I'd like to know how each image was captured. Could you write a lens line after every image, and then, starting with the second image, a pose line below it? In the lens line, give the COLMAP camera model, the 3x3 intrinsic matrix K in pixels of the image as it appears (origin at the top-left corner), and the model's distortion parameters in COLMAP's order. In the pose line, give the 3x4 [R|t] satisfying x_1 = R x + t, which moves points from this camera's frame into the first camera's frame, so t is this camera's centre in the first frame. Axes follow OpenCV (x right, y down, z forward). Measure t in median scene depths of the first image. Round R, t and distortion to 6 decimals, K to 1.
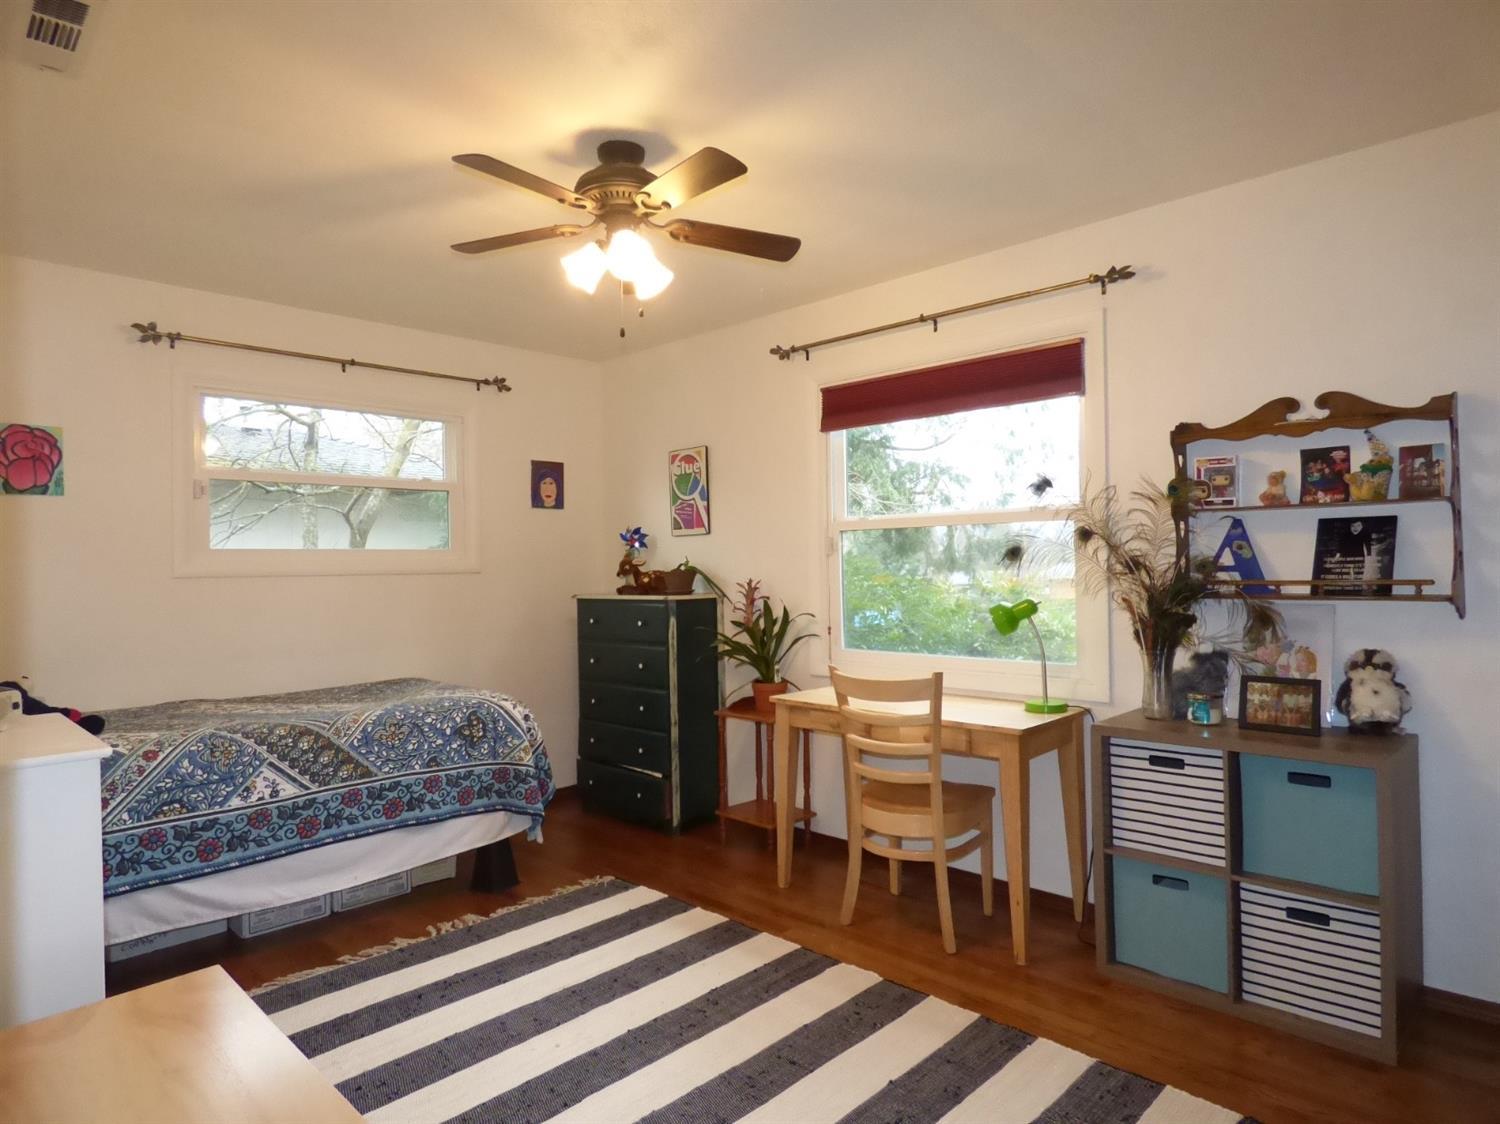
lens RADIAL K [[915.3, 0, 750.0], [0, 915.3, 562.0], [0, 0, 1]] dist [-0.002385, 0.000808]
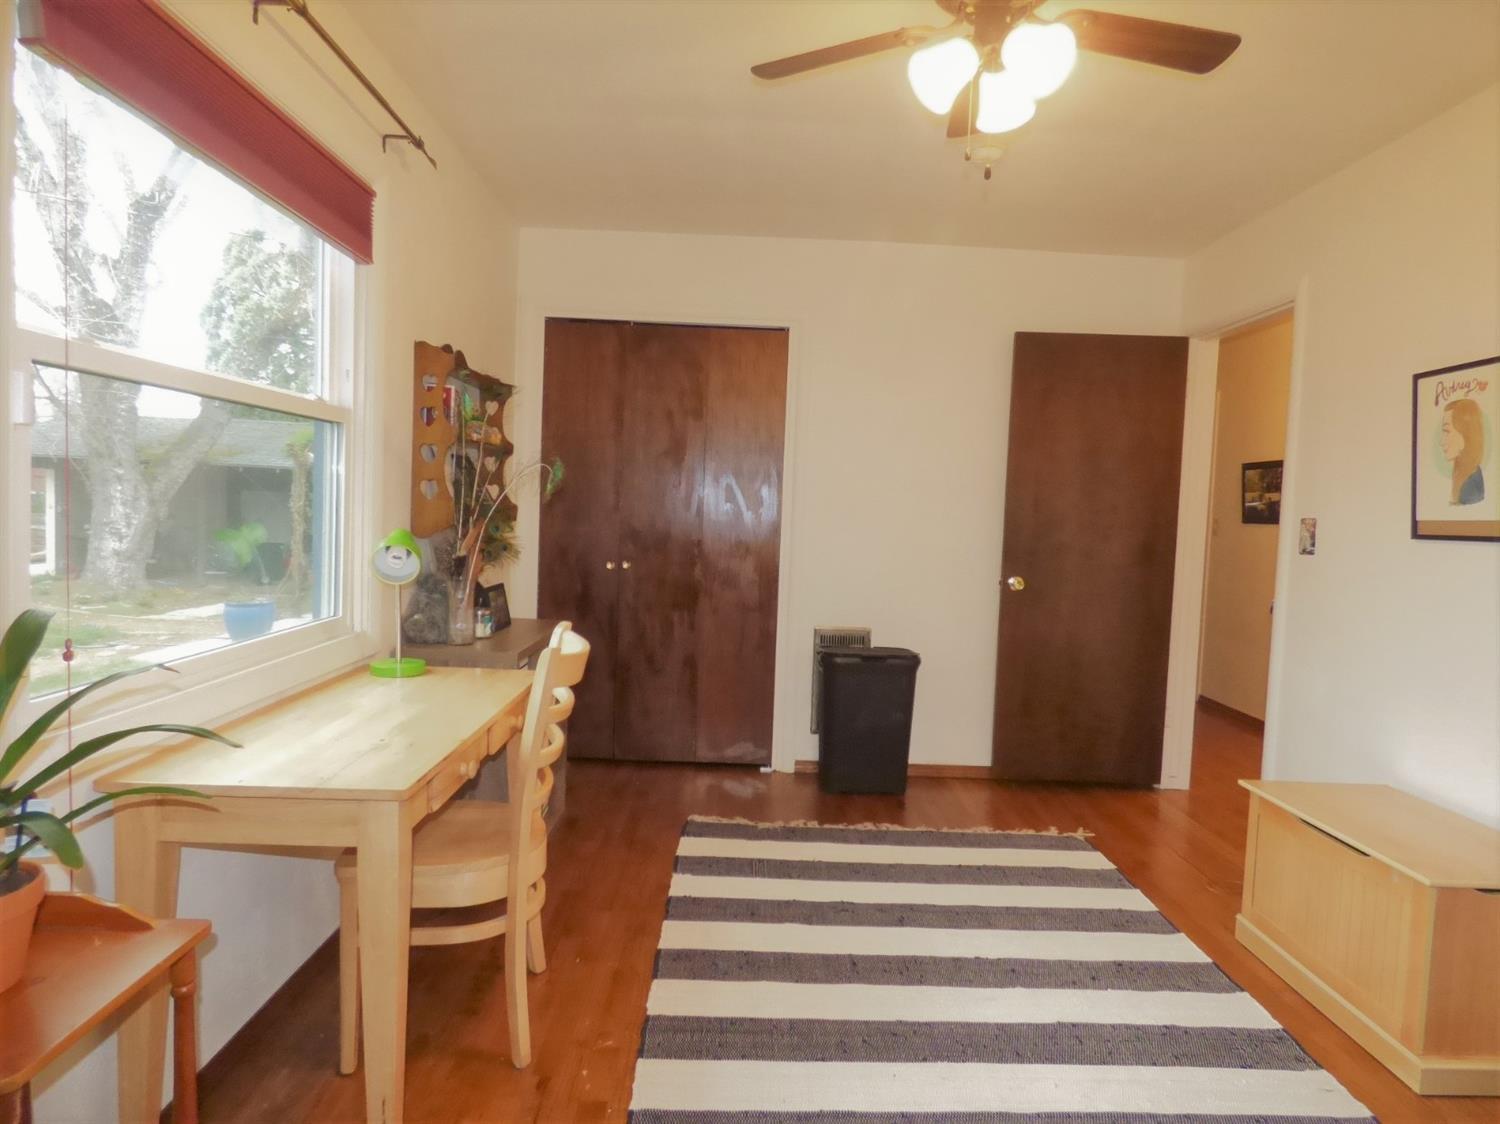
lens RADIAL K [[915.3, 0, 750.0], [0, 915.3, 562.0], [0, 0, 1]] dist [-0.002385, 0.000808]
pose [[-0.719757, -0.055643, 0.691993, -0.499305], [-0.033034, 0.998399, 0.045921, 0.027169], [-0.693440, 0.010193, -0.720442, 1.594351]]
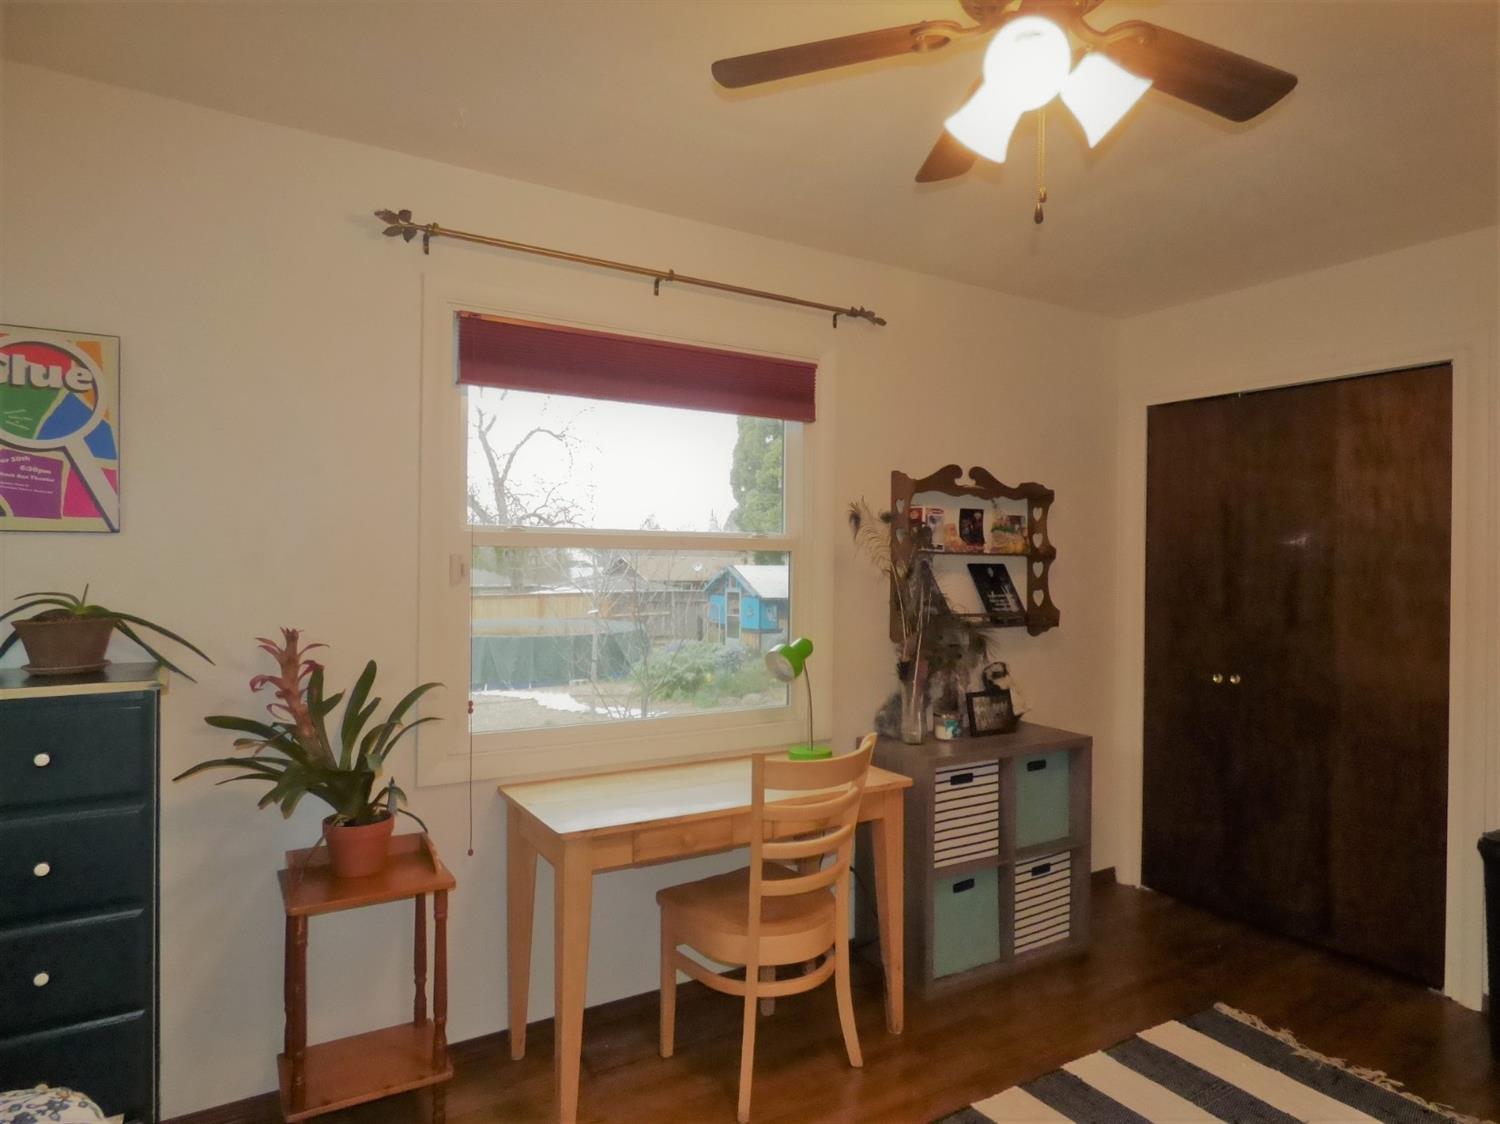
lens RADIAL K [[915.3, 0, 750.0], [0, 915.3, 562.0], [0, 0, 1]] dist [-0.002385, 0.000808]
pose [[0.228397, 0.017962, 0.973402, -0.697595], [-0.017343, 0.999746, -0.014378, -0.025740], [-0.973414, -0.013598, 0.228650, 1.002172]]
